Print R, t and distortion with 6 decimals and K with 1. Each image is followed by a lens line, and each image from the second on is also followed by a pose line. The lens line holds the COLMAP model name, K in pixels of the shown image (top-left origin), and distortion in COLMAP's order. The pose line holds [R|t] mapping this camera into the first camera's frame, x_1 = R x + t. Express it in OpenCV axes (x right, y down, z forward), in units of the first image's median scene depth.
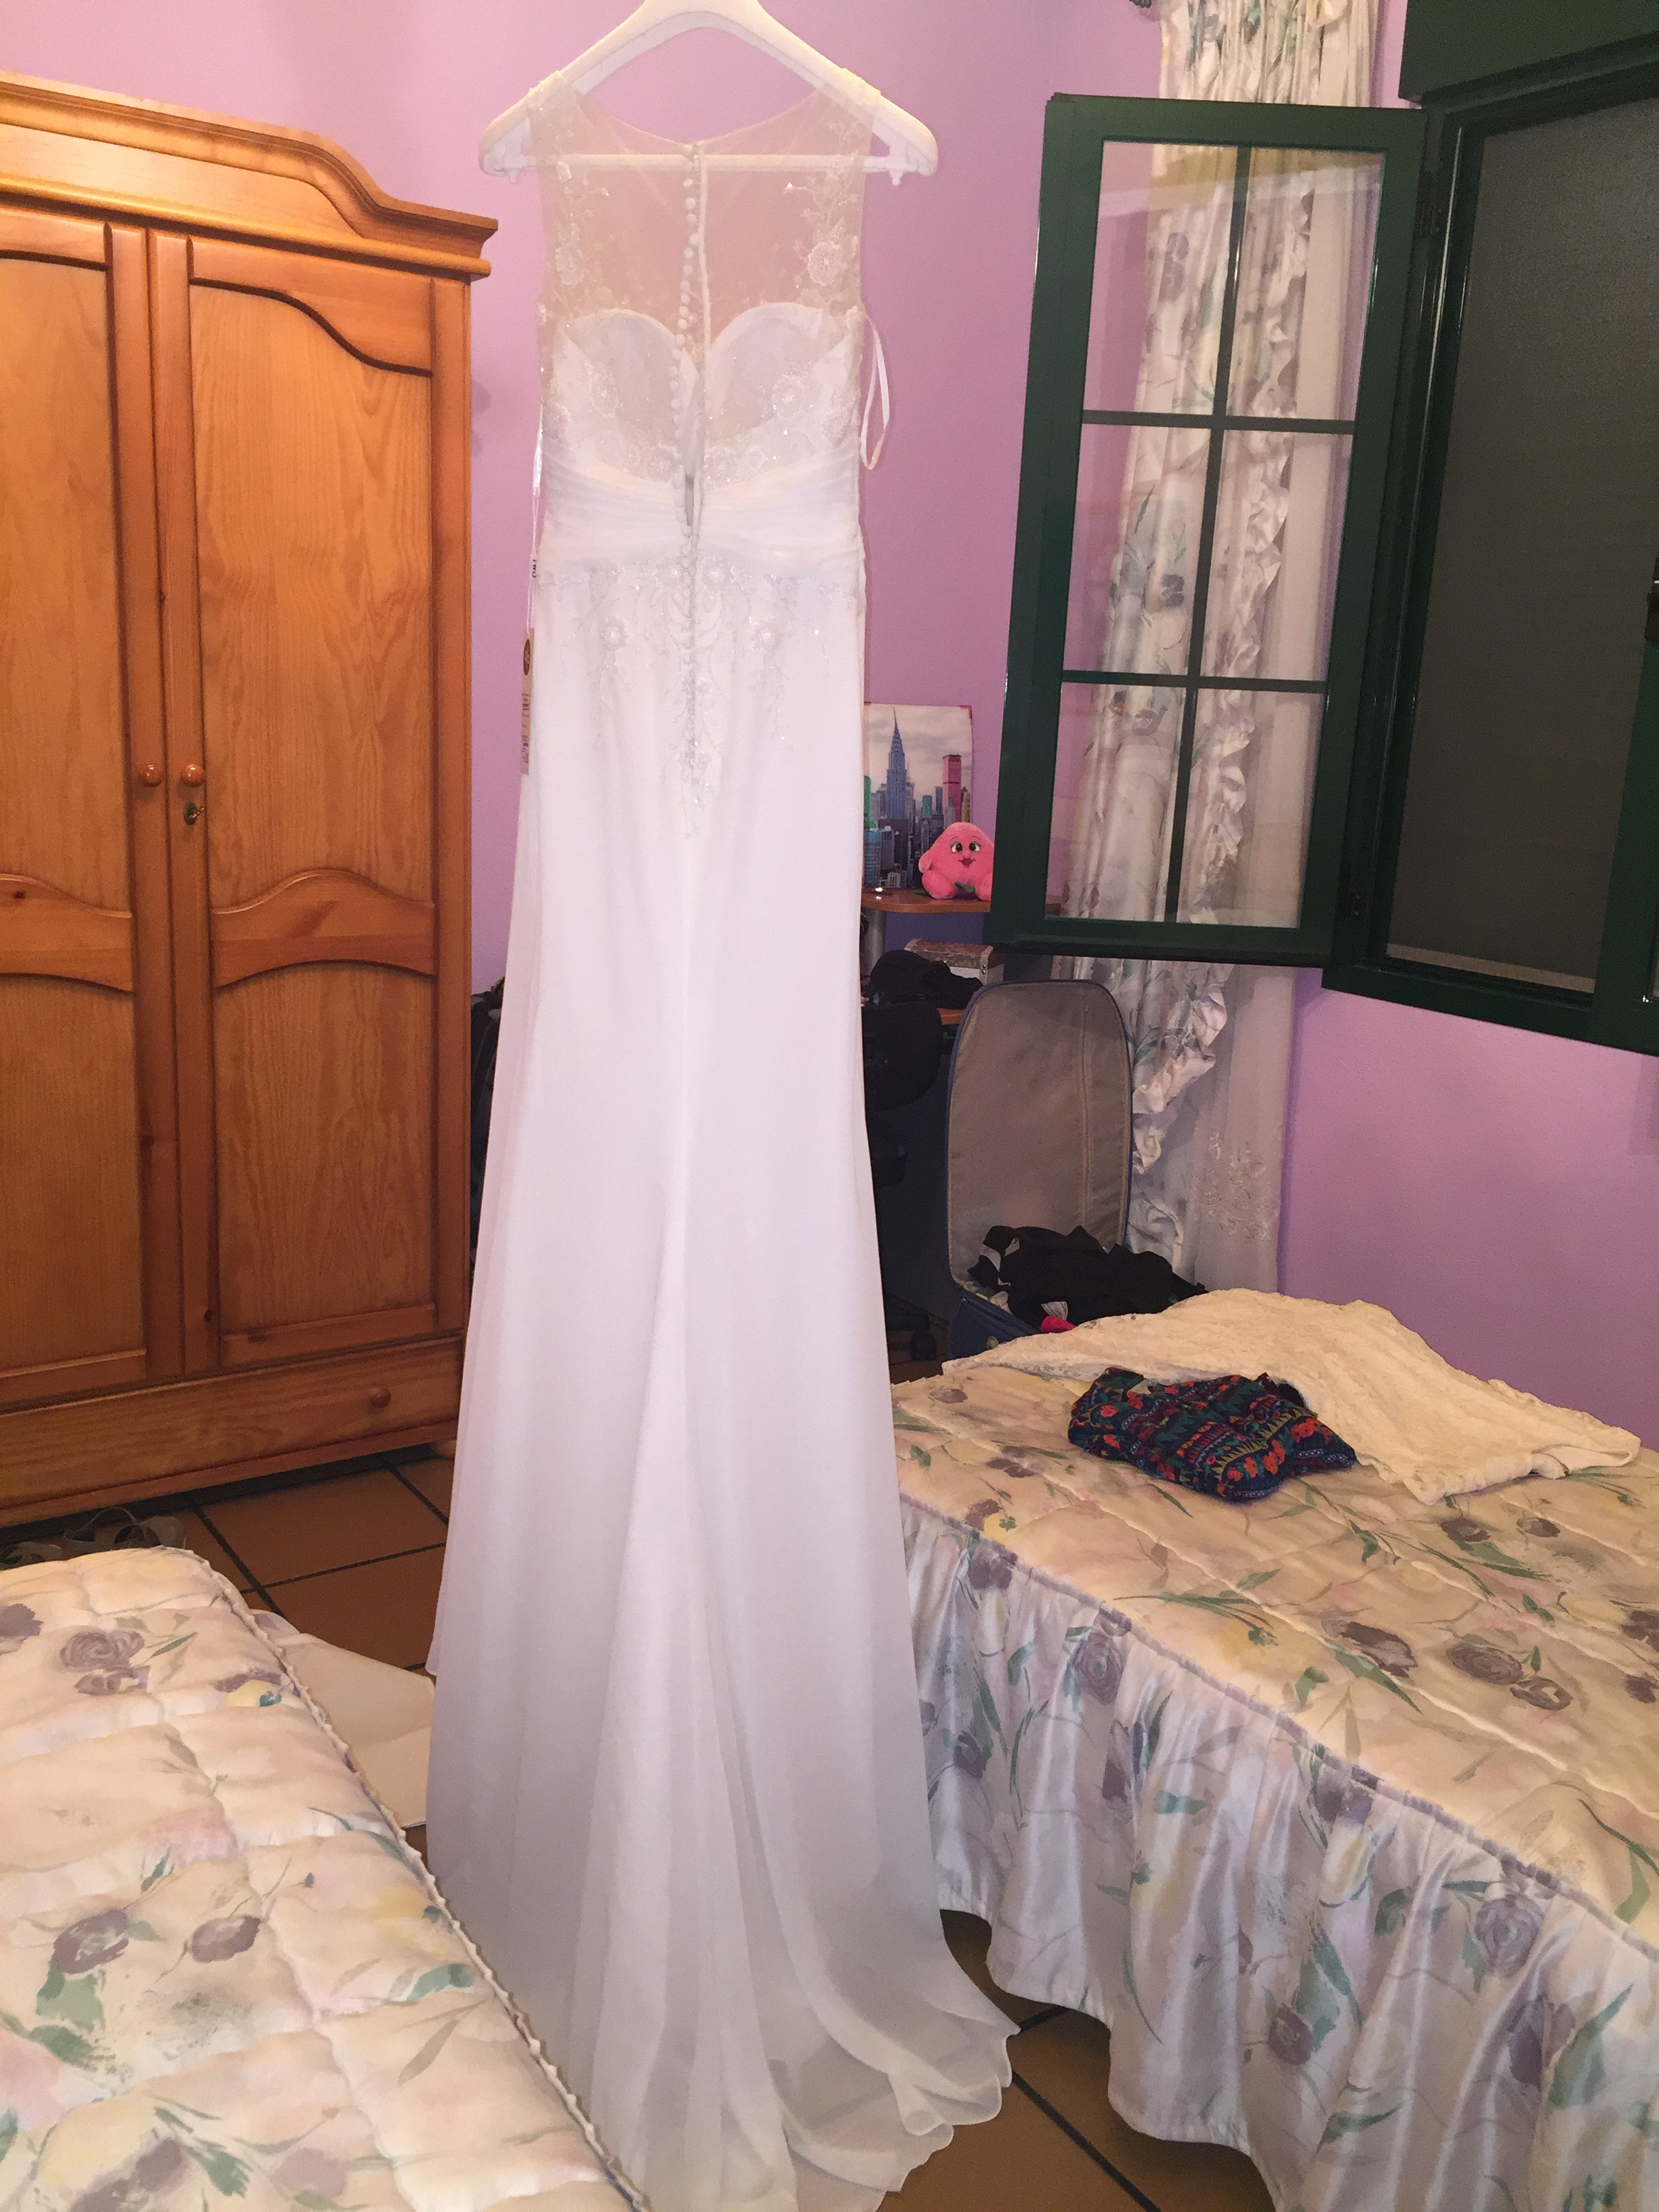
lens RADIAL K [[1887.6, 0, 832.4], [0, 1887.6, 1137.9], [0, 0, 1]] dist [0.049423, -0.070750]
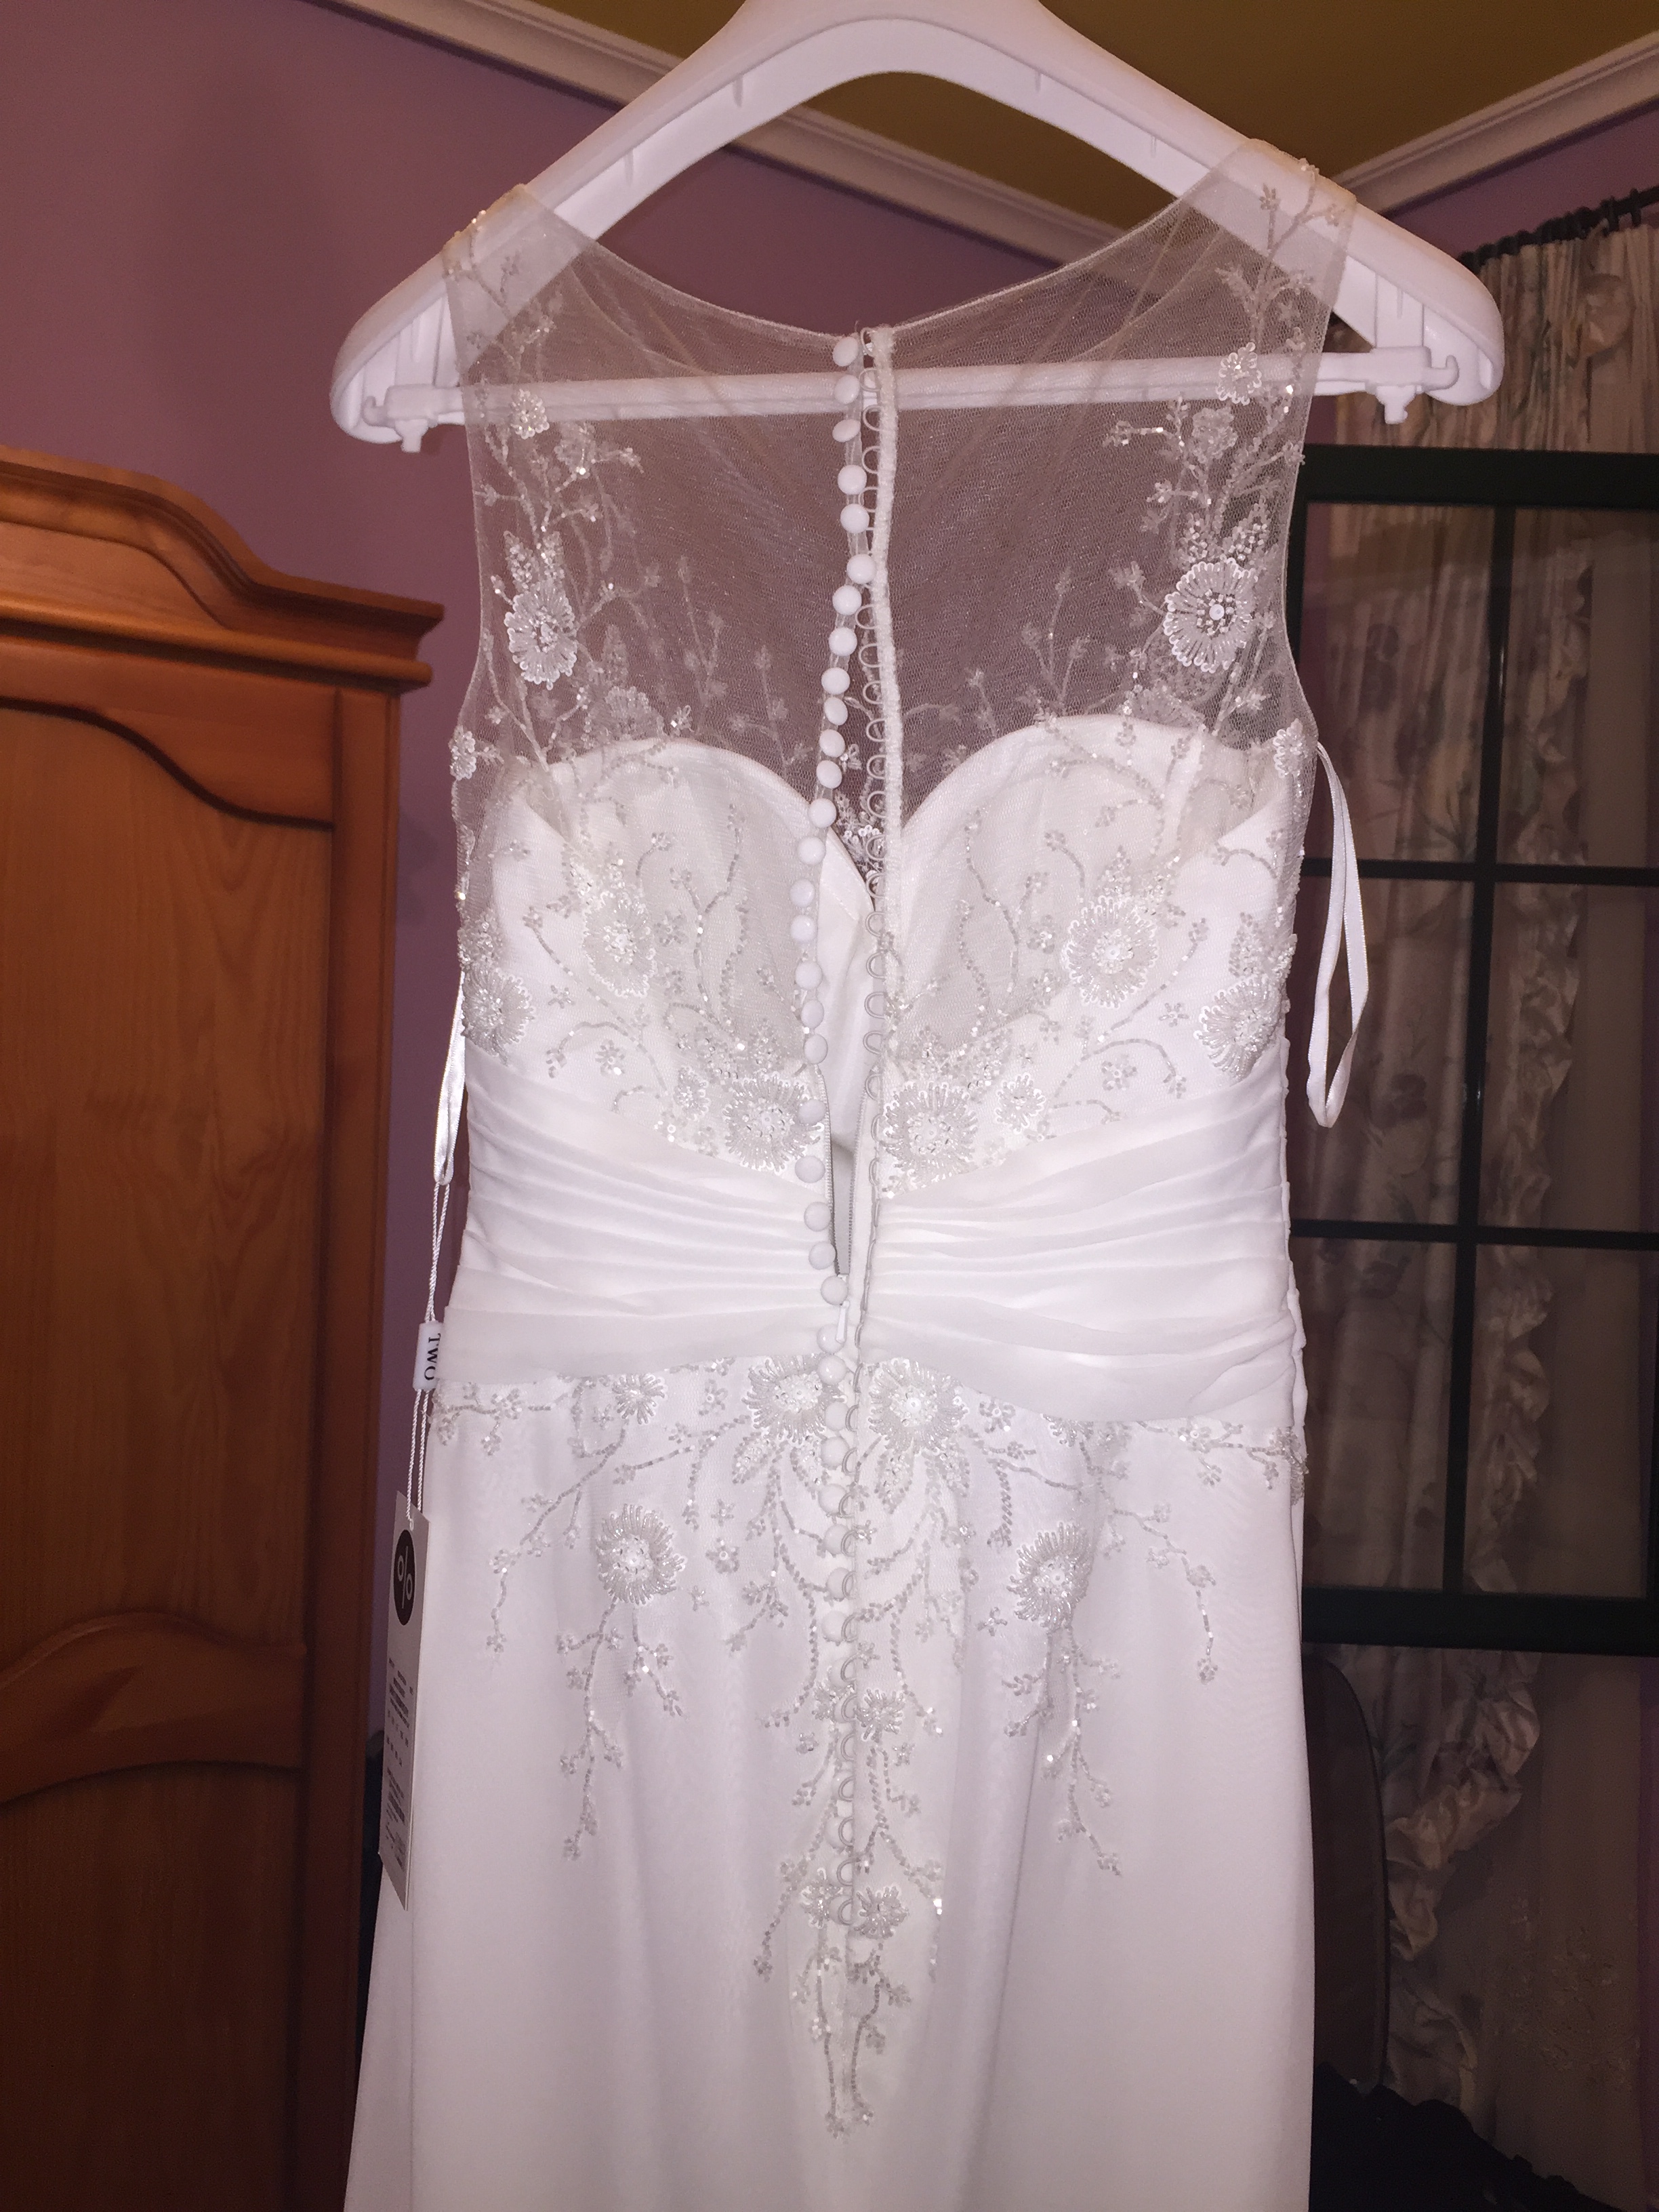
lens RADIAL K [[1887.6, 0, 814.5], [0, 1887.6, 1110.6], [0, 0, 1]] dist [0.049423, -0.070750]
pose [[0.999952, -0.009472, 0.002348, -0.048100], [0.009753, 0.978119, -0.207816, -0.163966], [-0.000328, 0.207829, 0.978165, 0.372095]]
